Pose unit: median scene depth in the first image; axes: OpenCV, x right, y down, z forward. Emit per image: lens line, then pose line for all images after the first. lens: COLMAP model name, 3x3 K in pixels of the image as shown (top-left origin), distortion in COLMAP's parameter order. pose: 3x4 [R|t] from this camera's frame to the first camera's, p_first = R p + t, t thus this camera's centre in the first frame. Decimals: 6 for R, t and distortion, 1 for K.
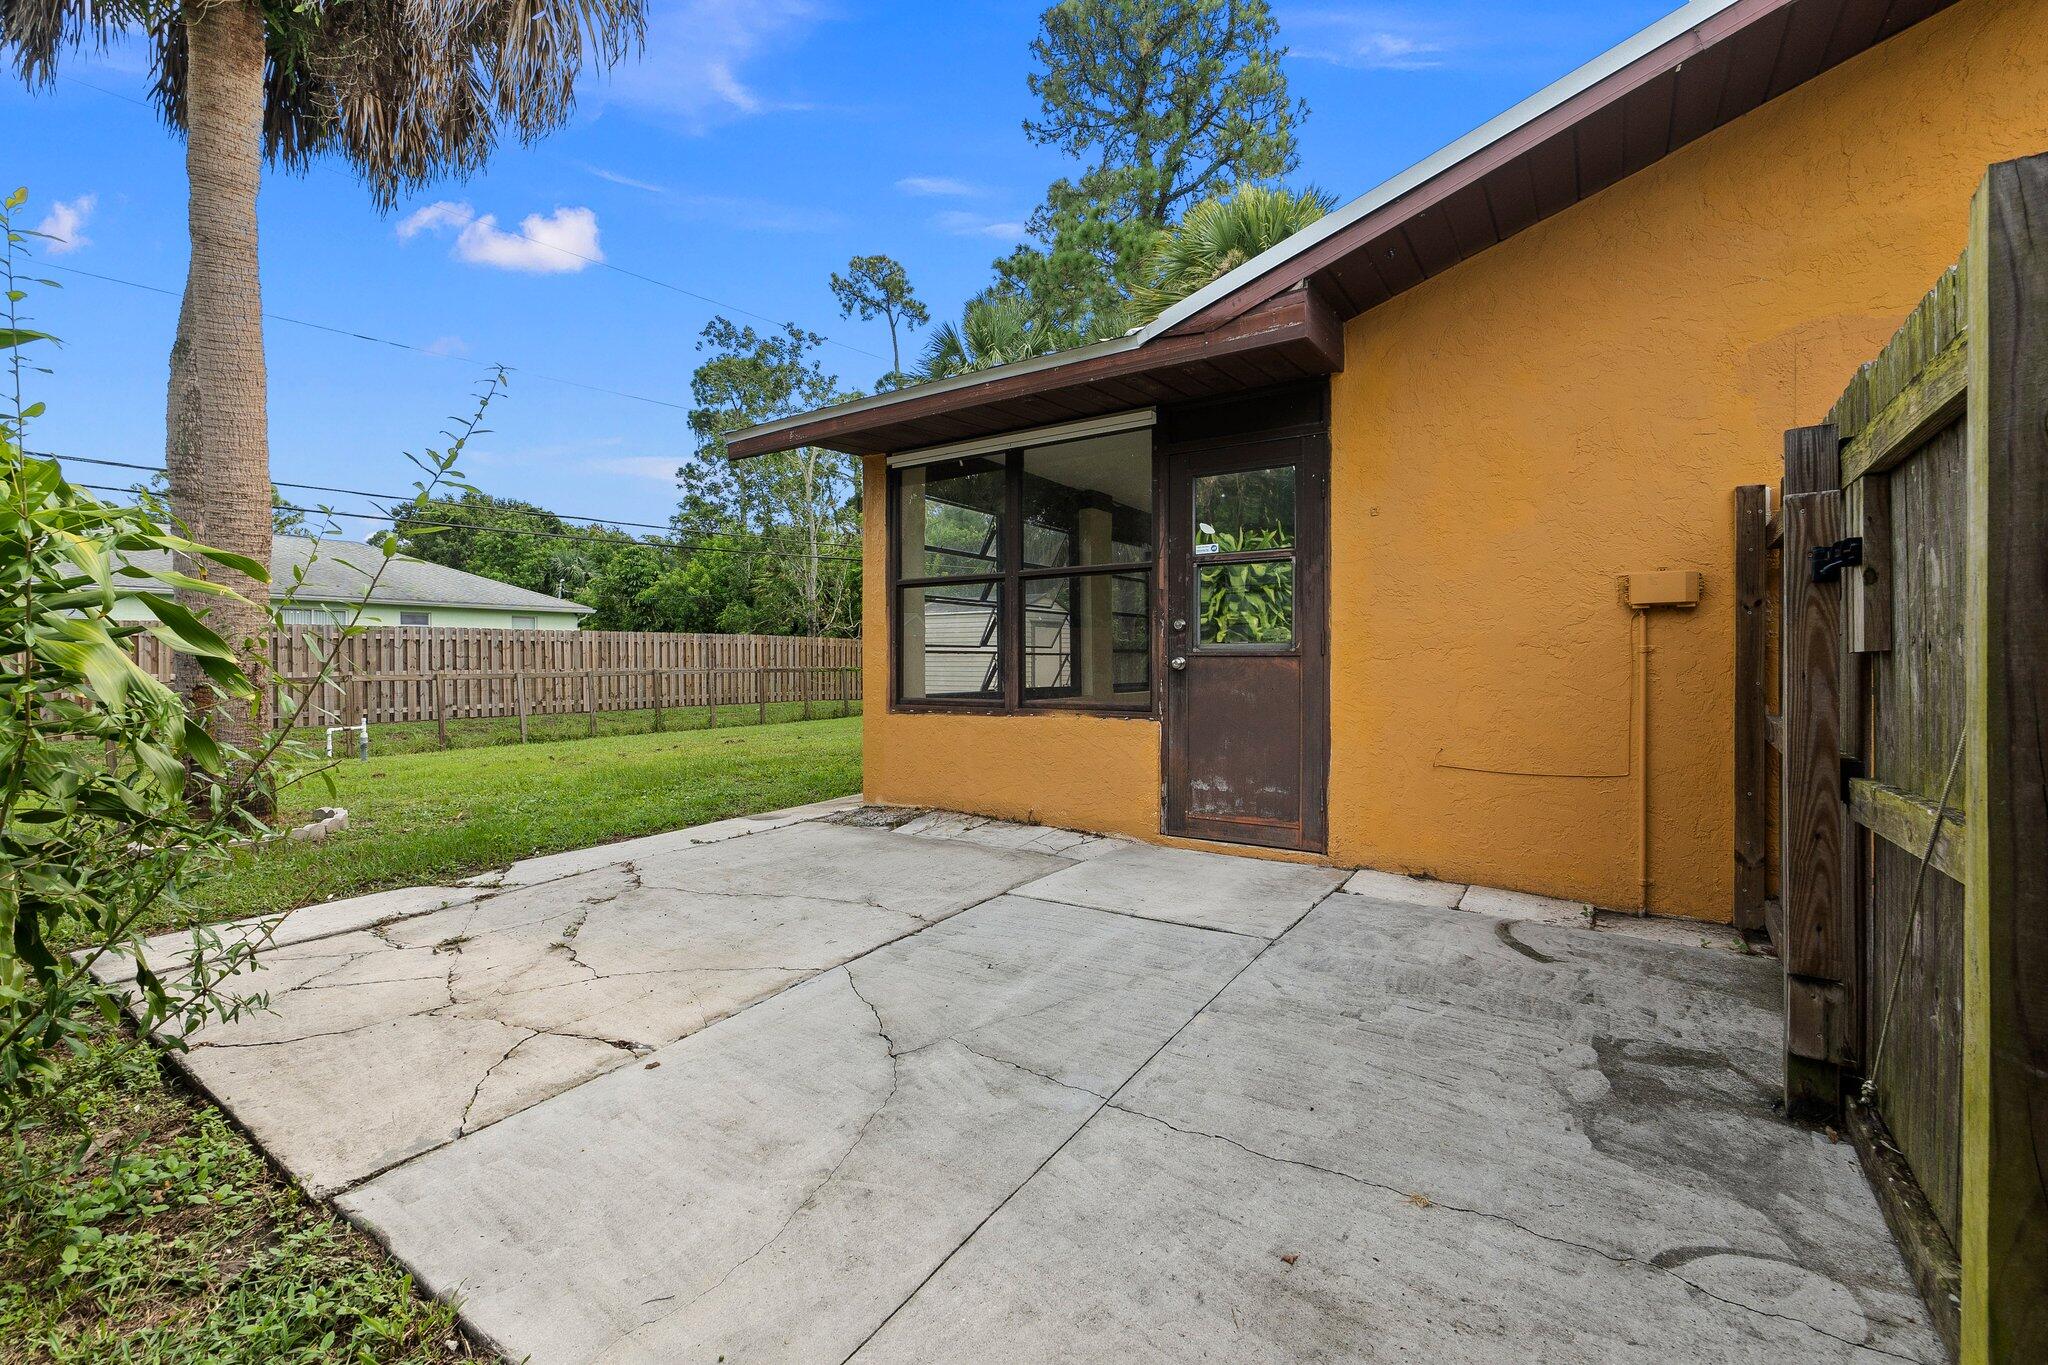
lens RADIAL K [[887.1, 0, 1010.9], [0, 887.1, 671.4], [0, 0, 1]] dist [-0.009478, 0.001774]
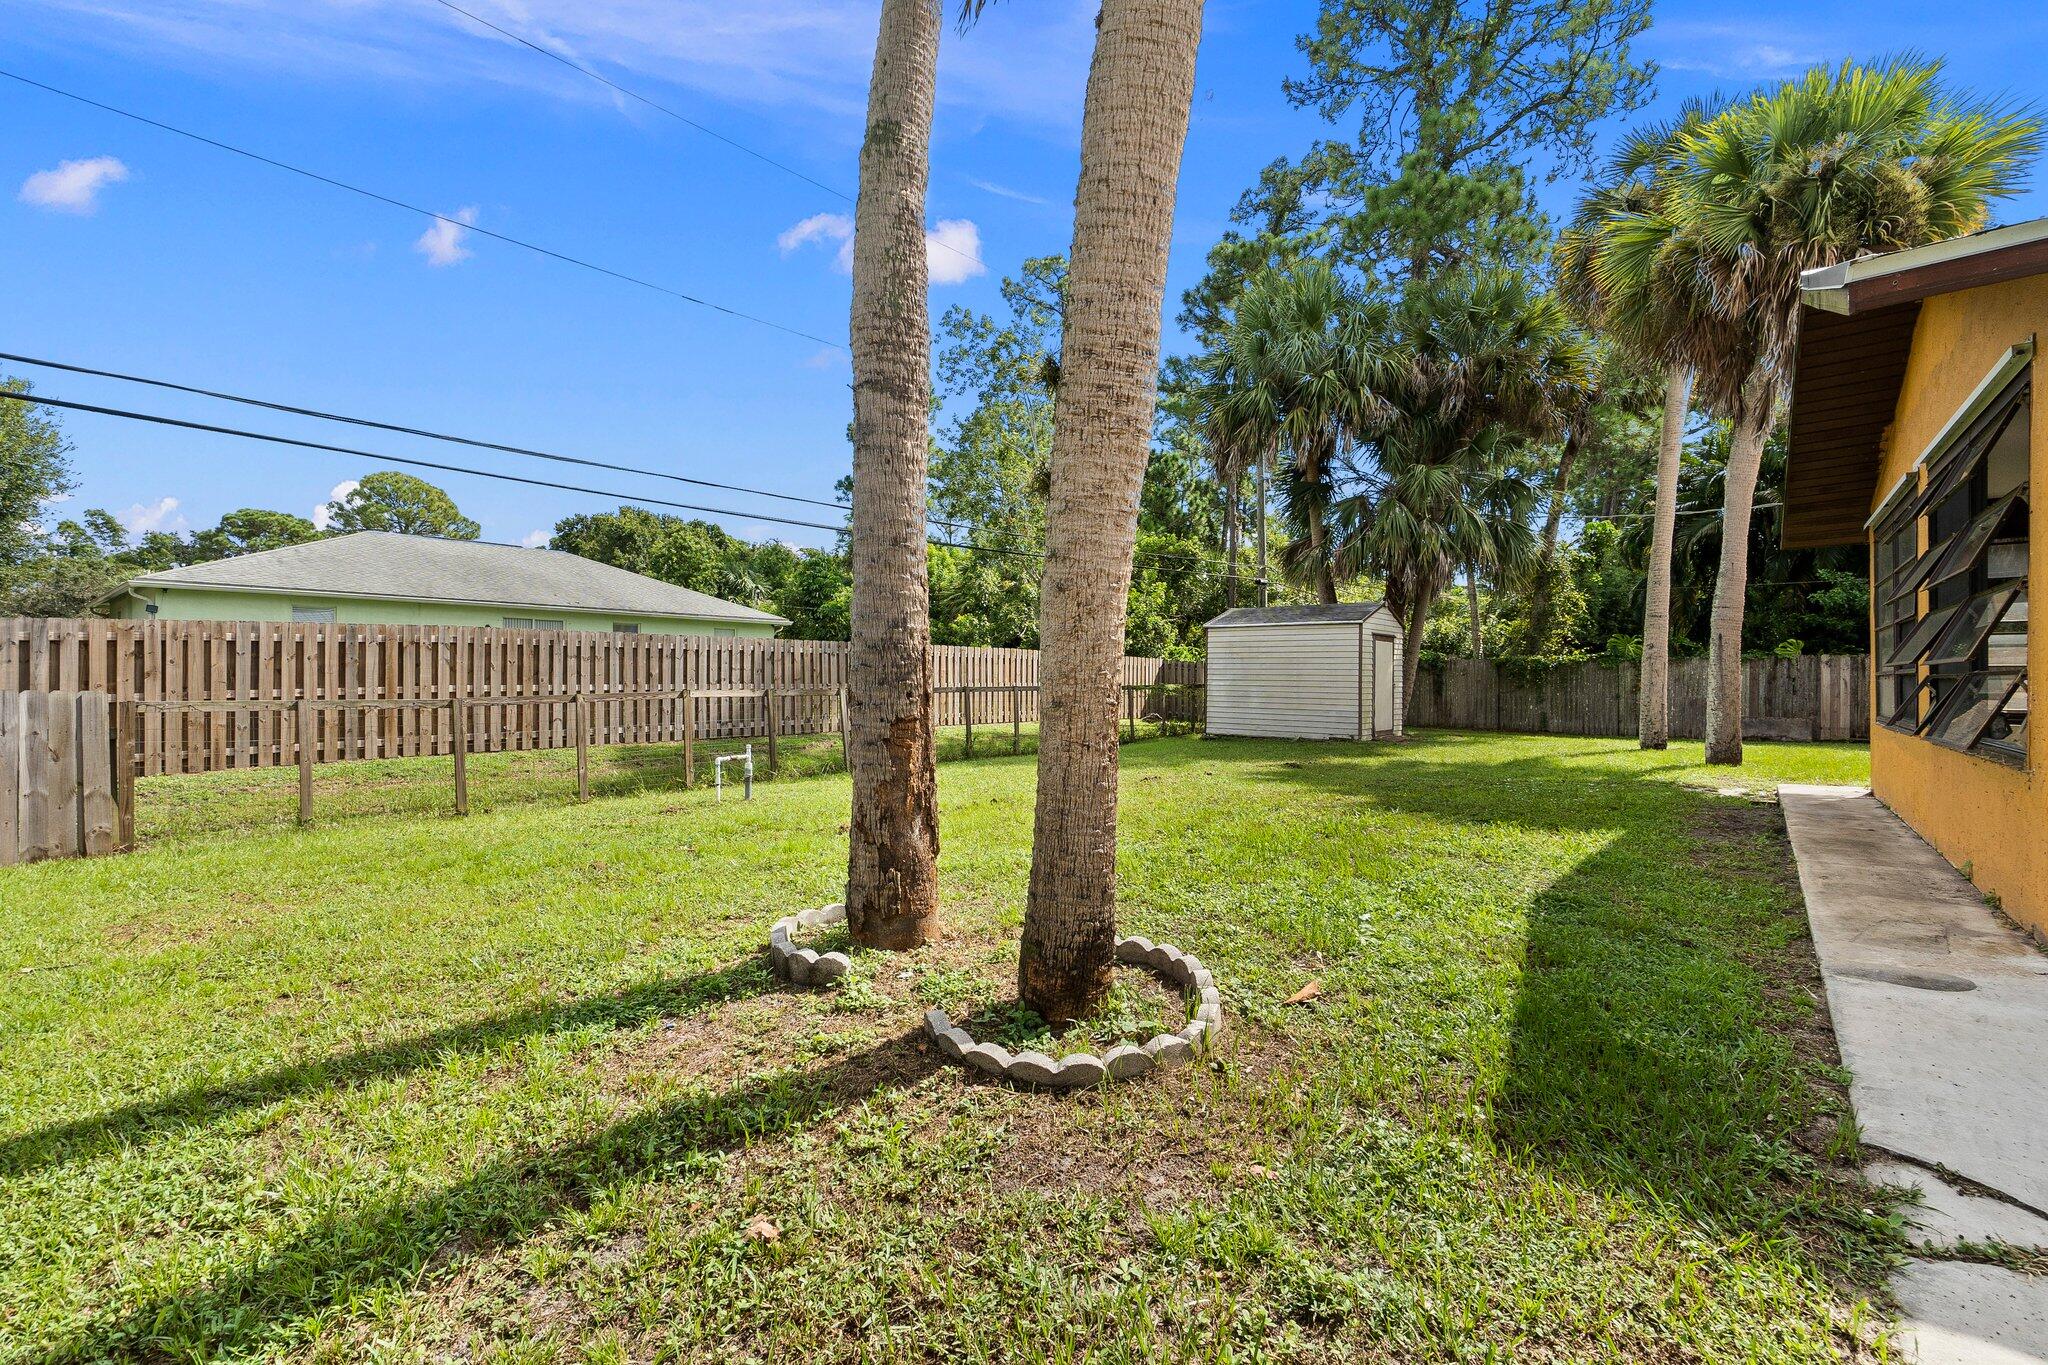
lens RADIAL K [[887.1, 0, 1015.2], [0, 887.1, 682.7], [0, 0, 1]] dist [-0.009478, 0.001774]
pose [[0.994133, 0.012350, -0.107461, -0.101402], [-0.013168, 0.999889, -0.006909, 0.001019], [0.107364, 0.008283, 0.994185, 0.052550]]
